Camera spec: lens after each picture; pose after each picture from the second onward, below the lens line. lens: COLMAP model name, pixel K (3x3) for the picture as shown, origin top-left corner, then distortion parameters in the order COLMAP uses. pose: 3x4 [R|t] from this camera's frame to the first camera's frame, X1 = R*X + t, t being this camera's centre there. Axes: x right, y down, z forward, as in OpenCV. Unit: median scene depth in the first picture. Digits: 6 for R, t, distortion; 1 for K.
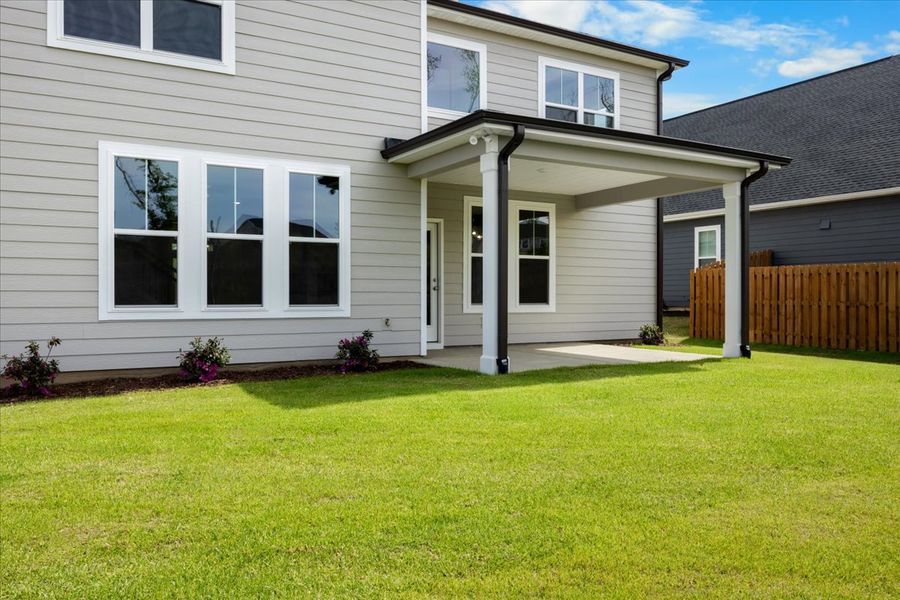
lens RADIAL K [[715.6, 0, 449.2], [0, 715.6, 299.9], [0, 0, 1]] dist [0.001303, -0.000954]
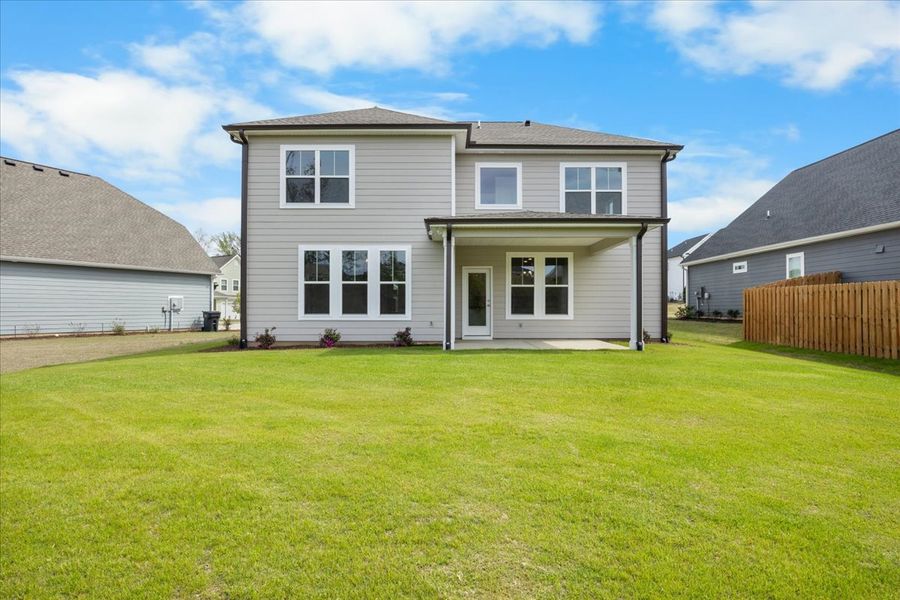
lens RADIAL K [[502.1, 0, 452.7], [0, 502.1, 300.9], [0, 0, 1]] dist [-0.002537, 0.000221]
pose [[0.860868, -0.008147, -0.508763, 0.537041], [-0.001597, 0.999824, -0.018712, -0.003588], [0.508826, 0.016921, 0.860703, -0.115510]]
